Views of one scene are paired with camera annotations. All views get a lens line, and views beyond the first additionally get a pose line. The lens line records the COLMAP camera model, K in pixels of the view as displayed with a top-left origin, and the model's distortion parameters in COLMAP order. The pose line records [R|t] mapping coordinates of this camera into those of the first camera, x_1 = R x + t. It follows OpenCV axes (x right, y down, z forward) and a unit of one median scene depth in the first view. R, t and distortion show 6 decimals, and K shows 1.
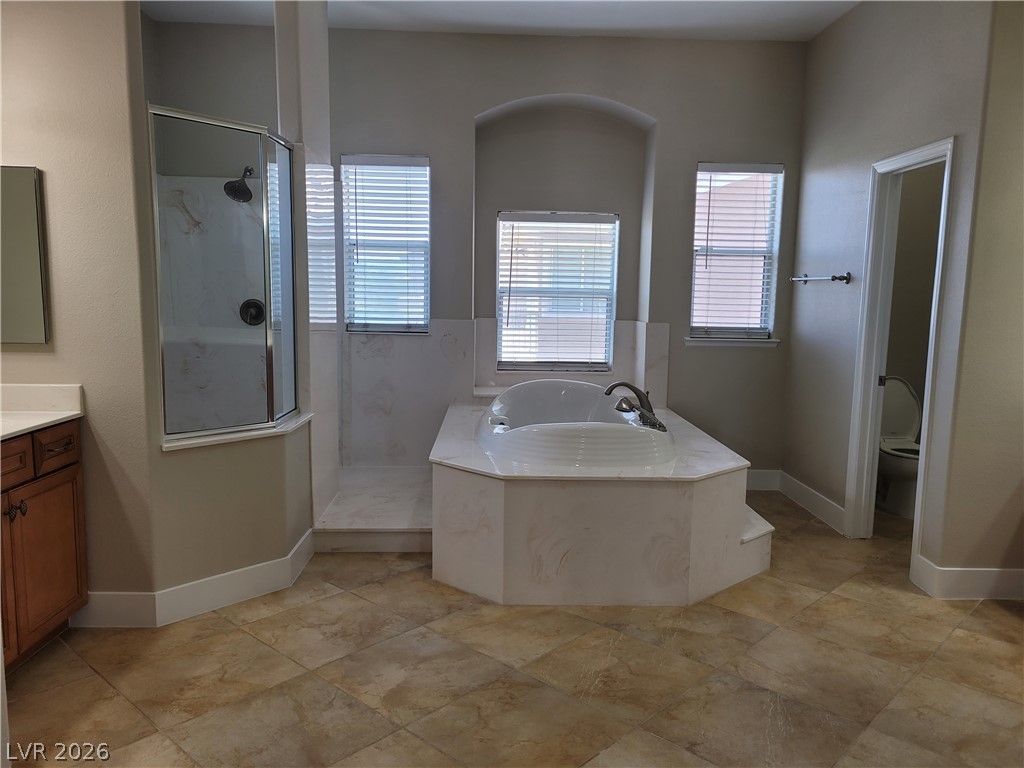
lens RADIAL K [[766.2, 0, 510.3], [0, 766.2, 391.2], [0, 0, 1]] dist [0.065745, -0.052405]
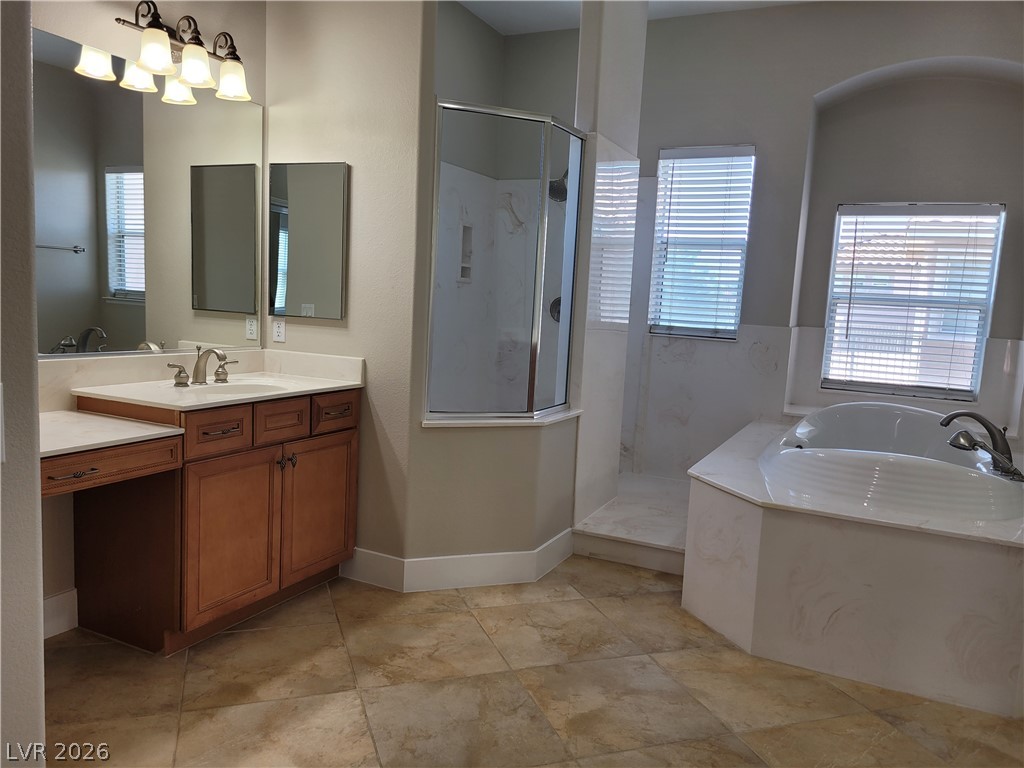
lens RADIAL K [[766.2, 0, 510.3], [0, 766.2, 391.2], [0, 0, 1]] dist [0.065745, -0.052405]
pose [[0.886960, 0.087074, -0.453564, 0.115782], [-0.096682, 0.995313, 0.002014, 0.013715], [0.451614, 0.042065, 0.891221, 0.111004]]
